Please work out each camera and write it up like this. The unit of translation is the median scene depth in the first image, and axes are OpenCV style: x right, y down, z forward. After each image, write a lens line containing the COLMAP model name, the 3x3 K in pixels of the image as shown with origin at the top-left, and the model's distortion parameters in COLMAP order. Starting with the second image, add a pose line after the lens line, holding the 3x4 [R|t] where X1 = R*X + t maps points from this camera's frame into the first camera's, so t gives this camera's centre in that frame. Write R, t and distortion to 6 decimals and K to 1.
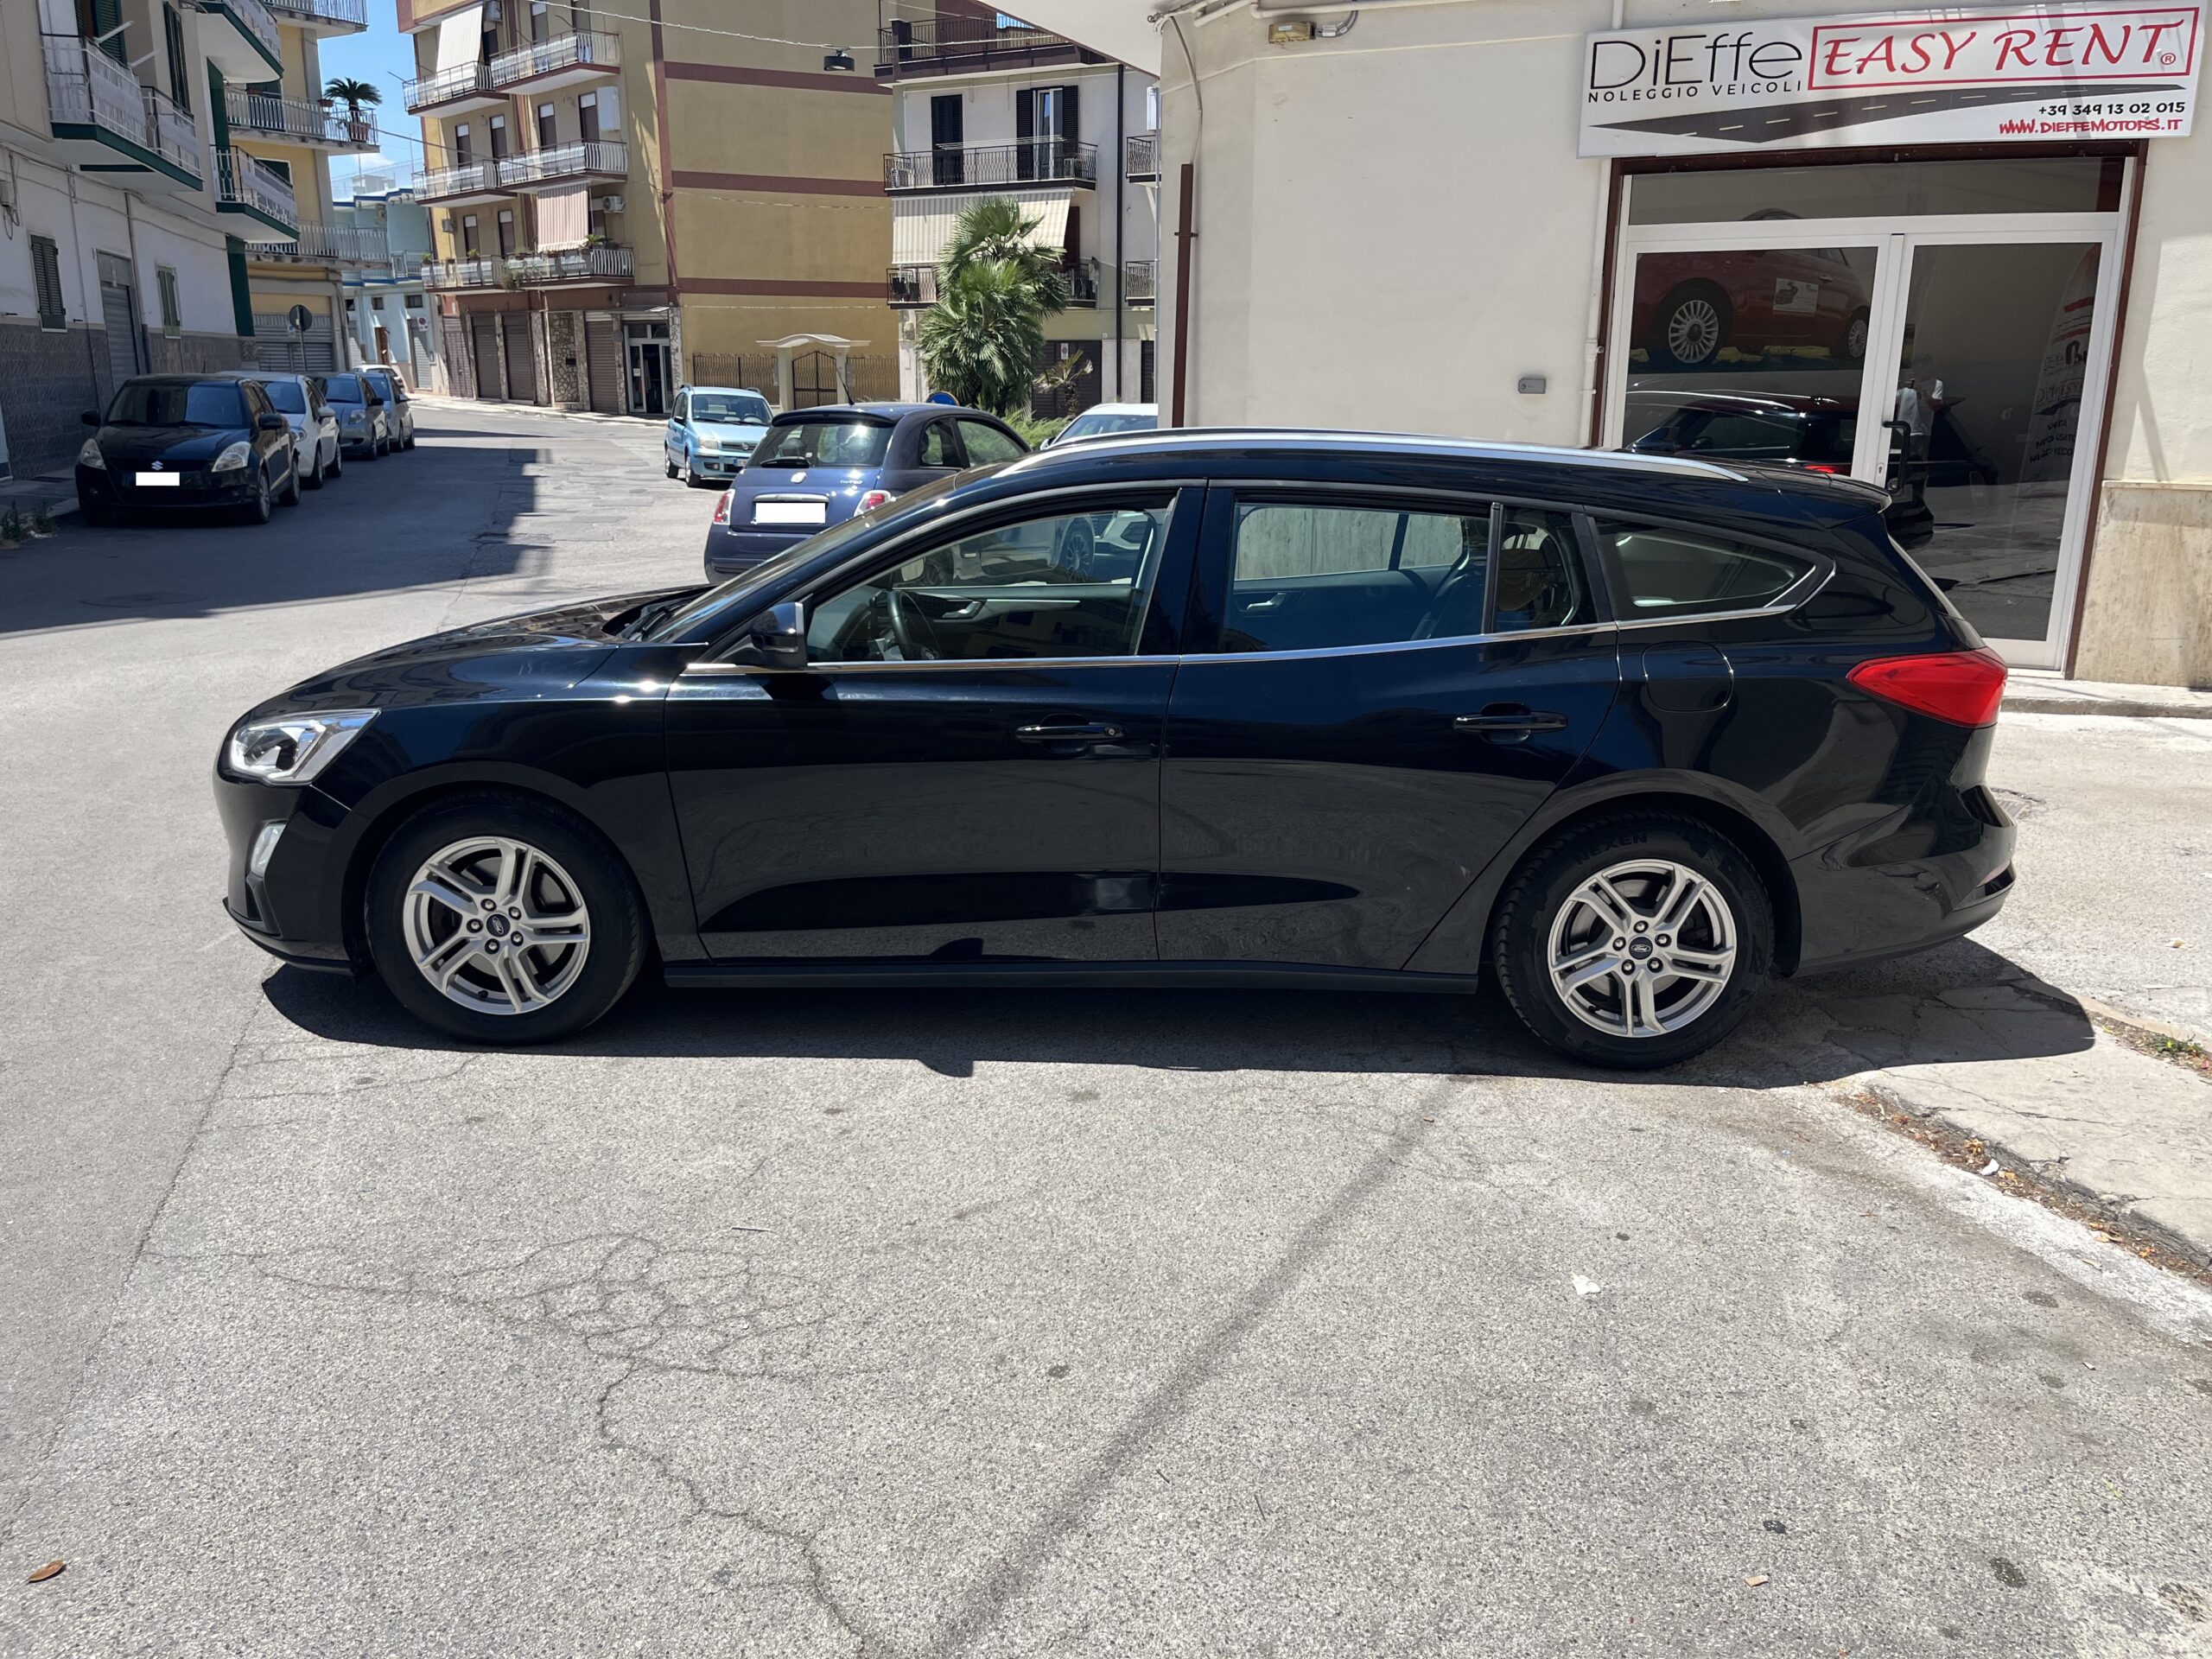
lens RADIAL K [[1679.8, 0, 1115.3], [0, 1679.8, 822.4], [0, 0, 1]] dist [0.082084, -0.119888]
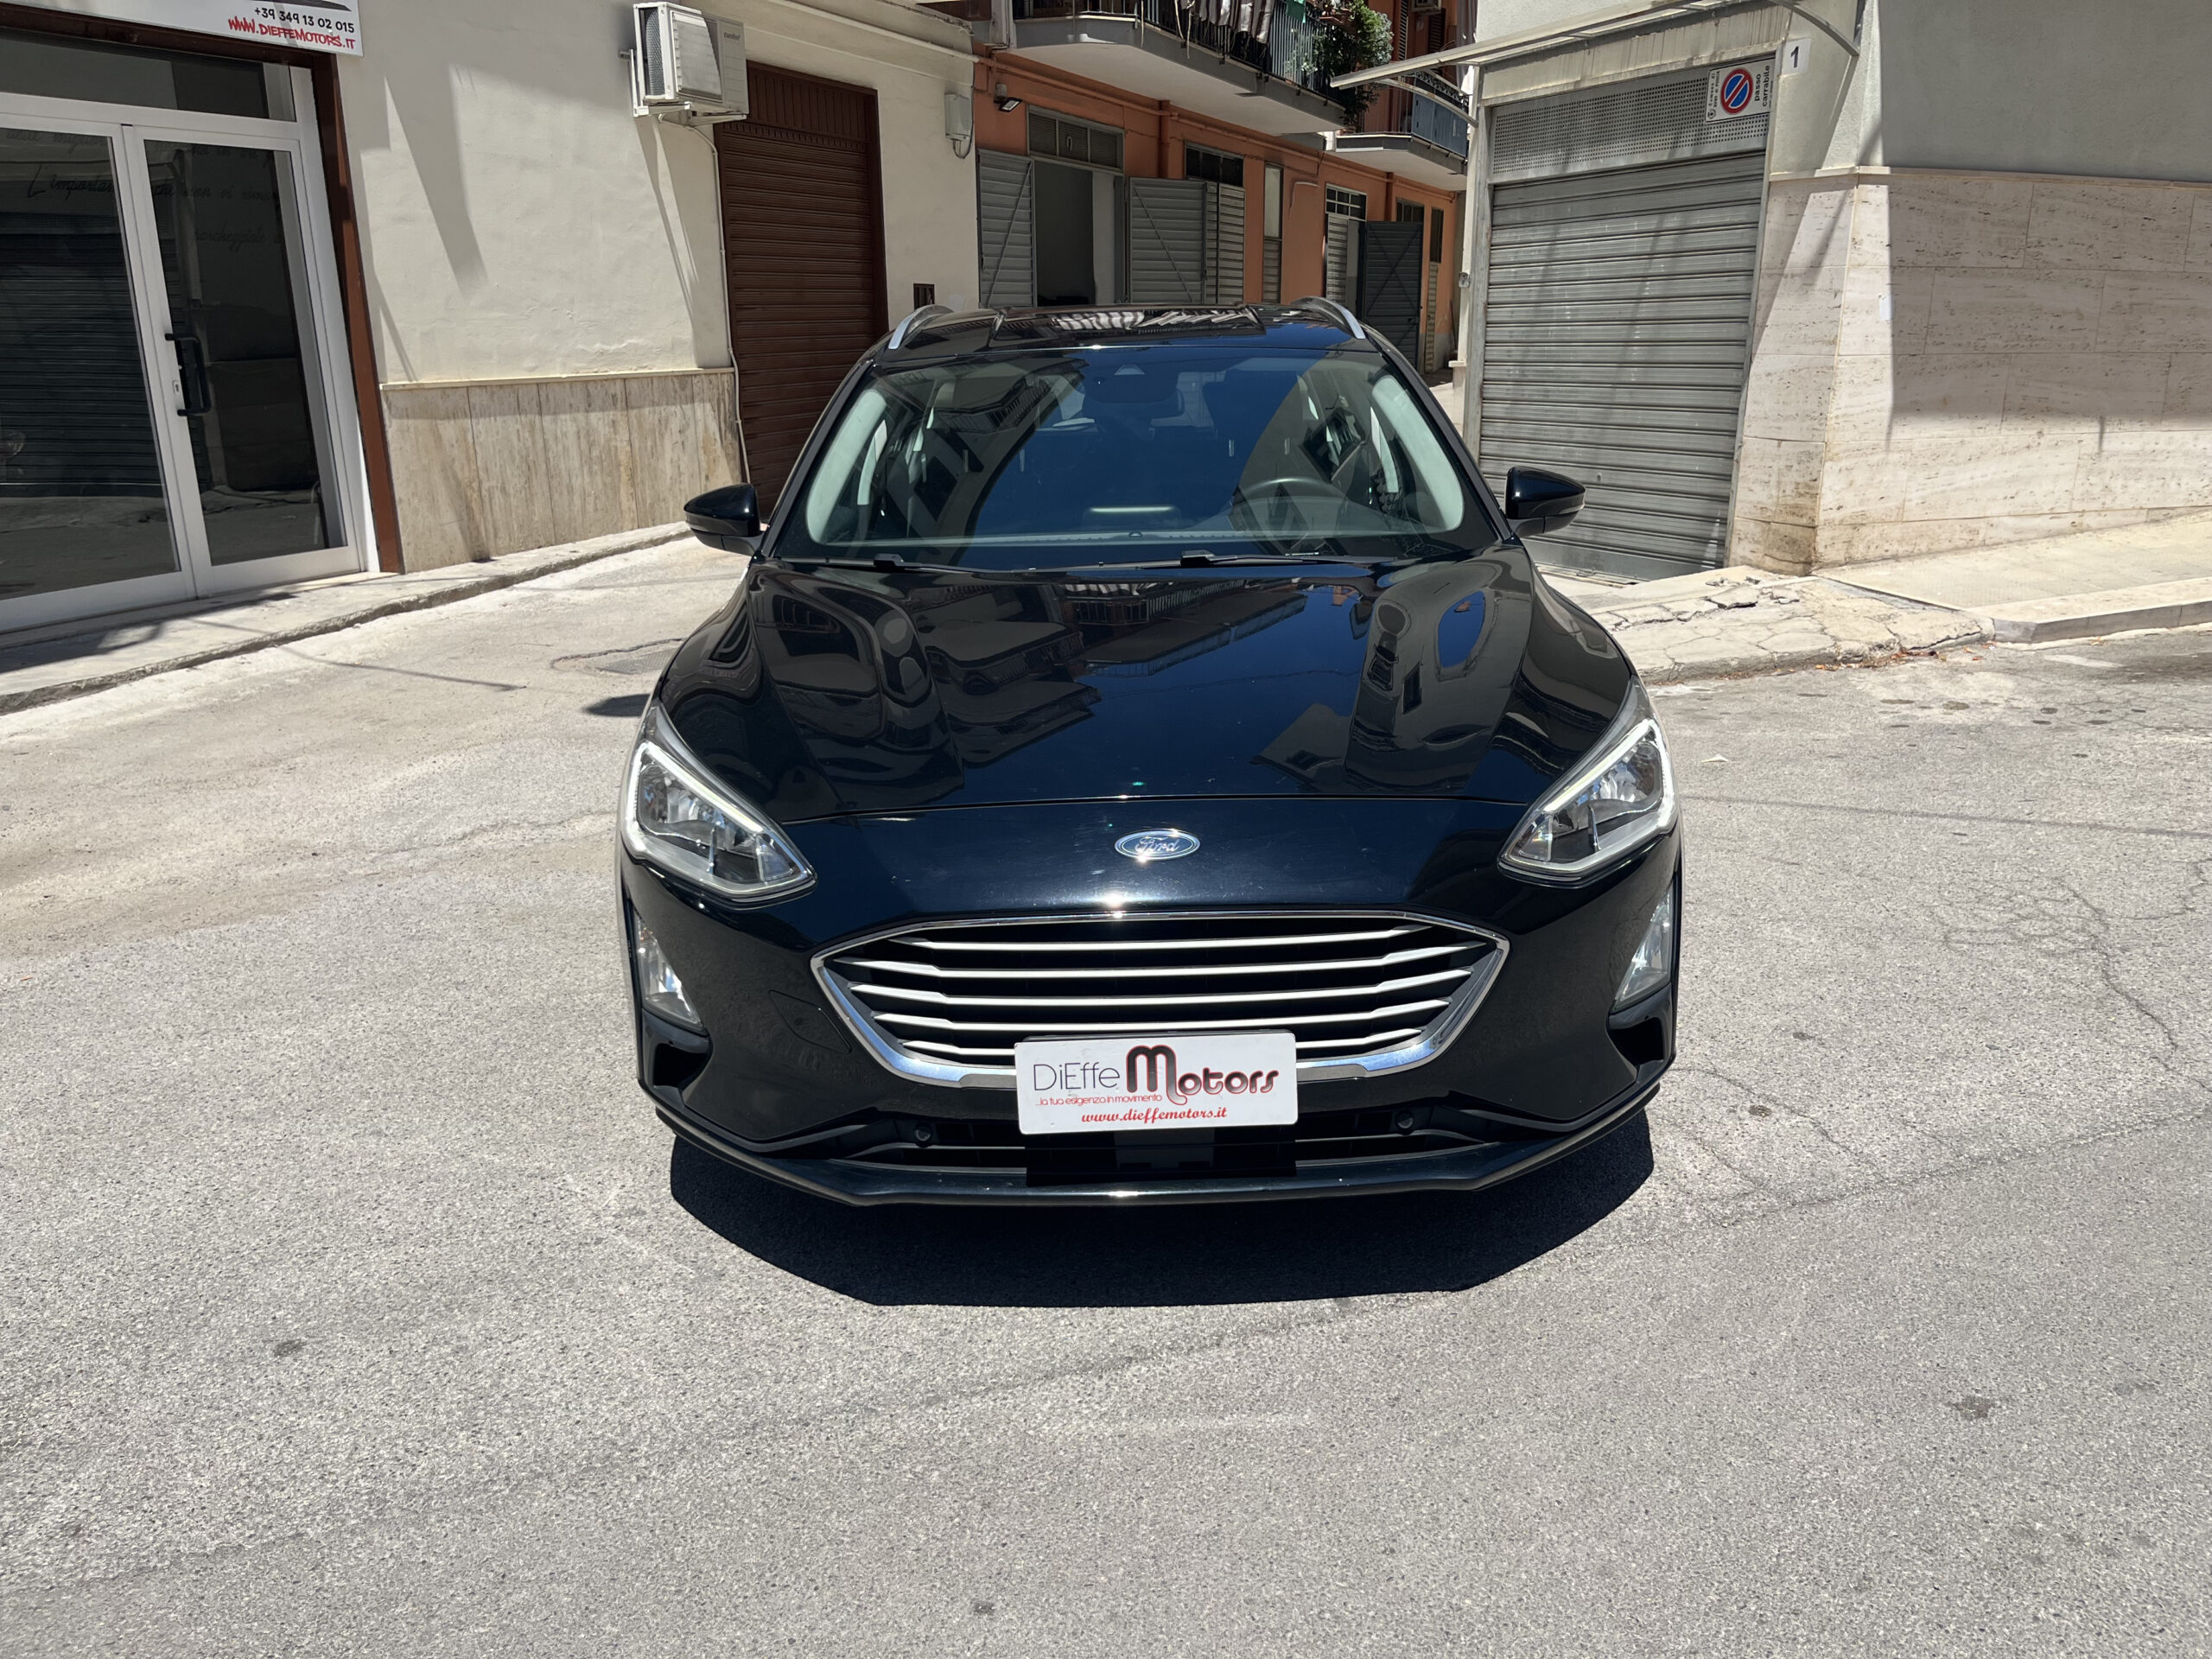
lens RADIAL K [[1688.1, 0, 1126.2], [0, 1688.1, 840.6], [0, 0, 1]] dist [0.071662, -0.104360]
pose [[-0.023967, -0.300496, 0.953482, -0.192220], [0.269271, 0.916567, 0.295631, -0.046089], [-0.962766, 0.263830, 0.058948, 0.200983]]
